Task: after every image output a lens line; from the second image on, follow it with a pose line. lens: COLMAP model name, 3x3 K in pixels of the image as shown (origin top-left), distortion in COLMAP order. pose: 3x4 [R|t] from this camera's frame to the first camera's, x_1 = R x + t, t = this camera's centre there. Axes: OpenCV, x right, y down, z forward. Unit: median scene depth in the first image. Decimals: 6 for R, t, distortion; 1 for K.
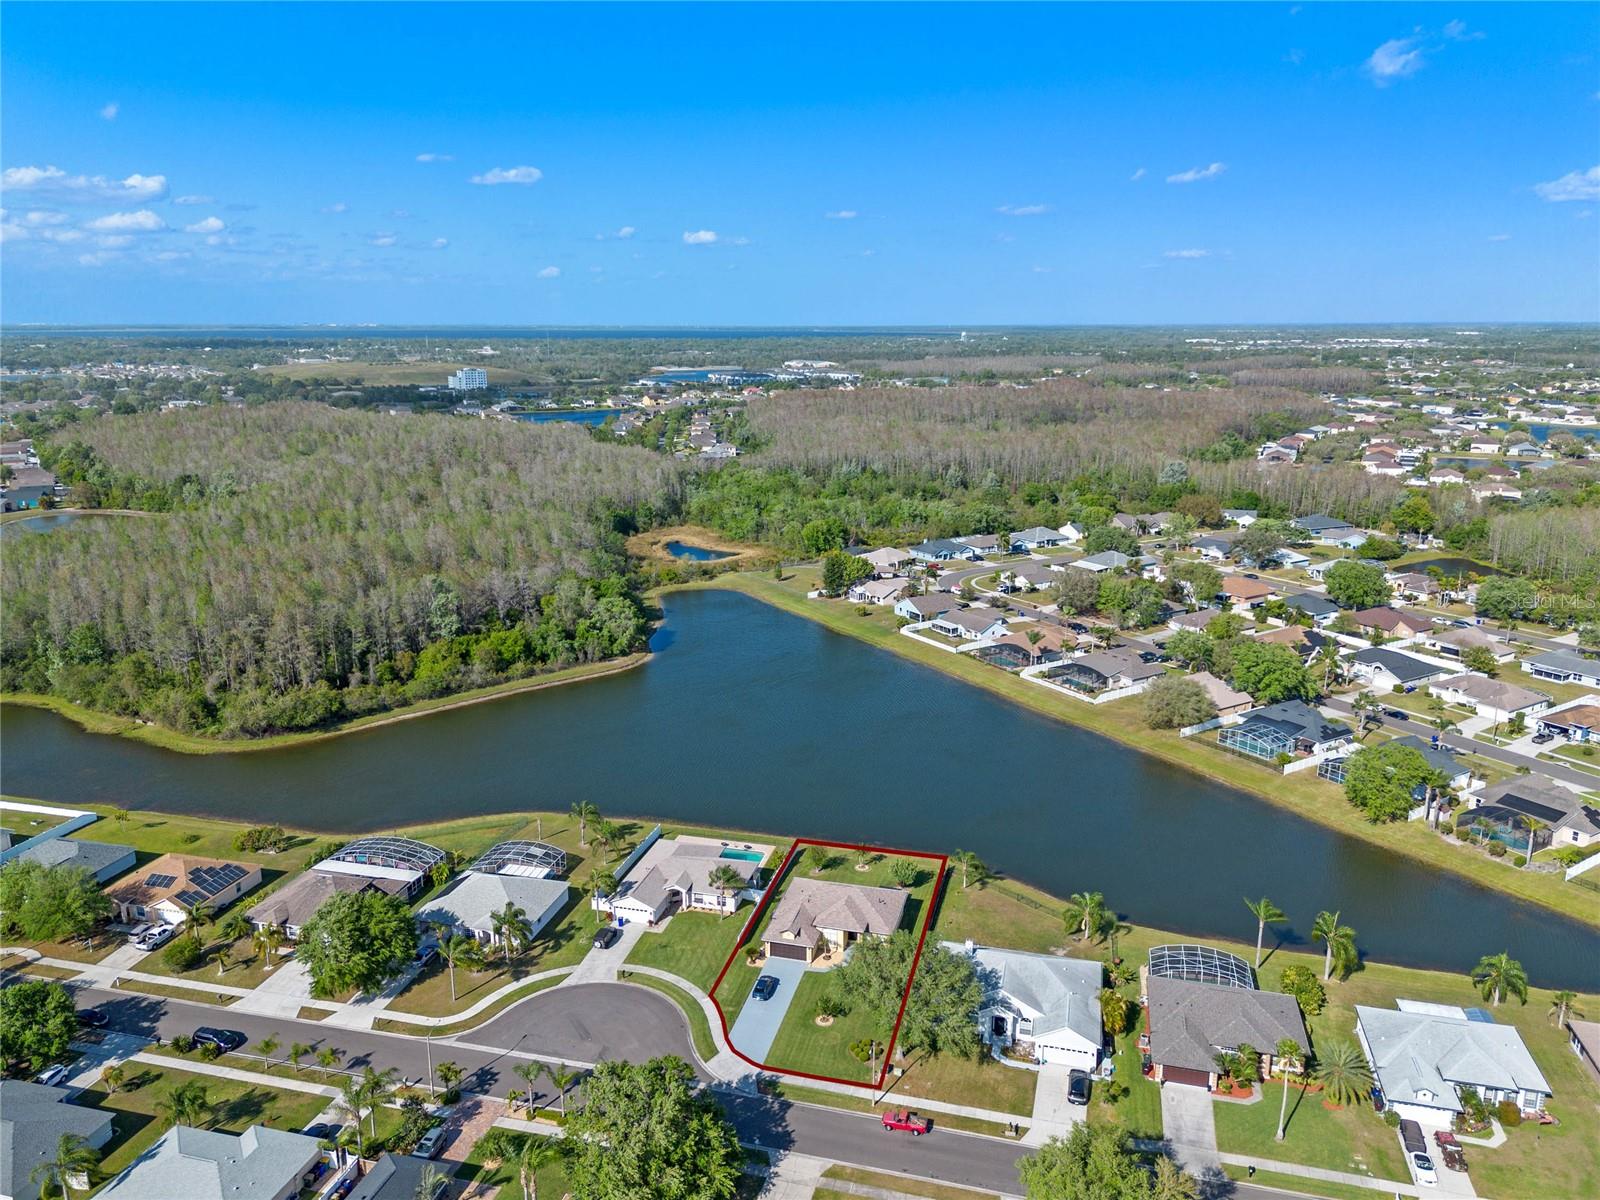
lens RADIAL K [[1122.5, 0, 814.0], [0, 1122.5, 598.8], [0, 0, 1]] dist [0.067821, -0.061954]
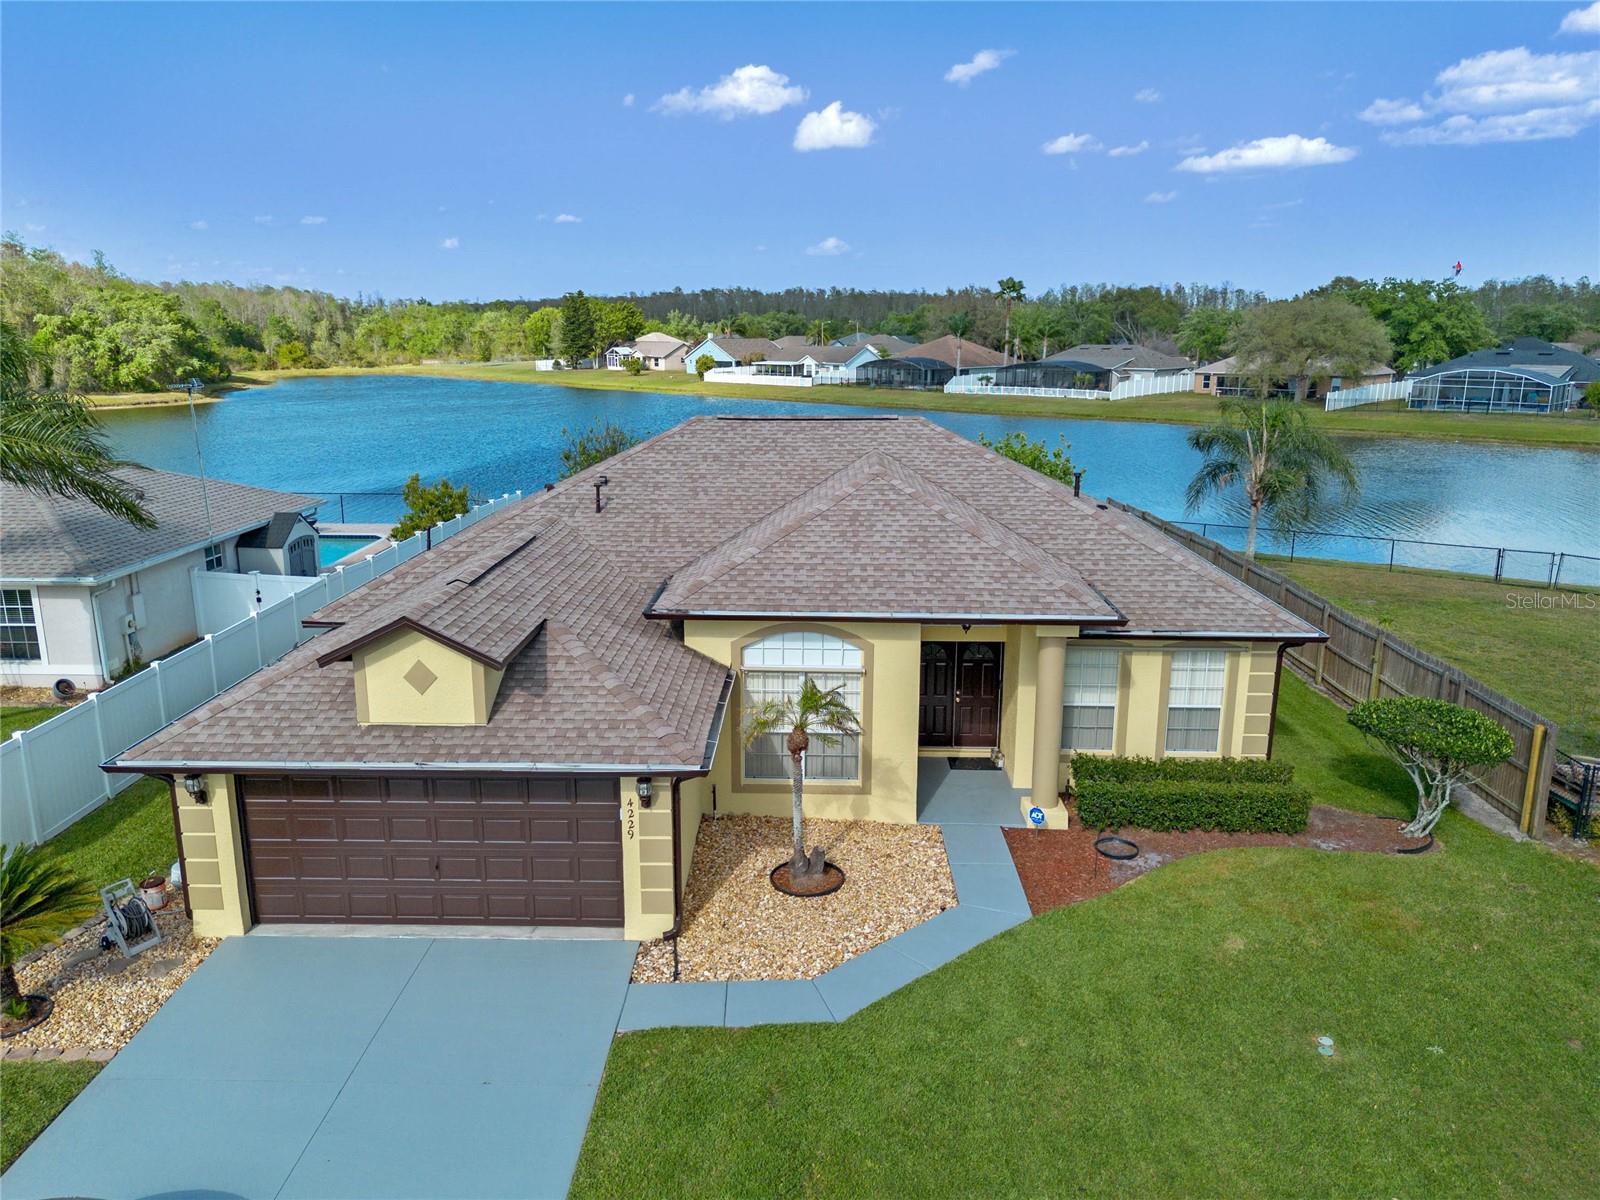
lens RADIAL K [[1117.3, 0, 803.1], [0, 1117.3, 603.1], [0, 0, 1]] dist [0.076537, -0.082500]
pose [[0.974180, -0.060210, 0.217595, -0.006635], [0.057355, 0.998165, 0.019417, 0.170068], [-0.218365, -0.006436, 0.975846, 0.525471]]
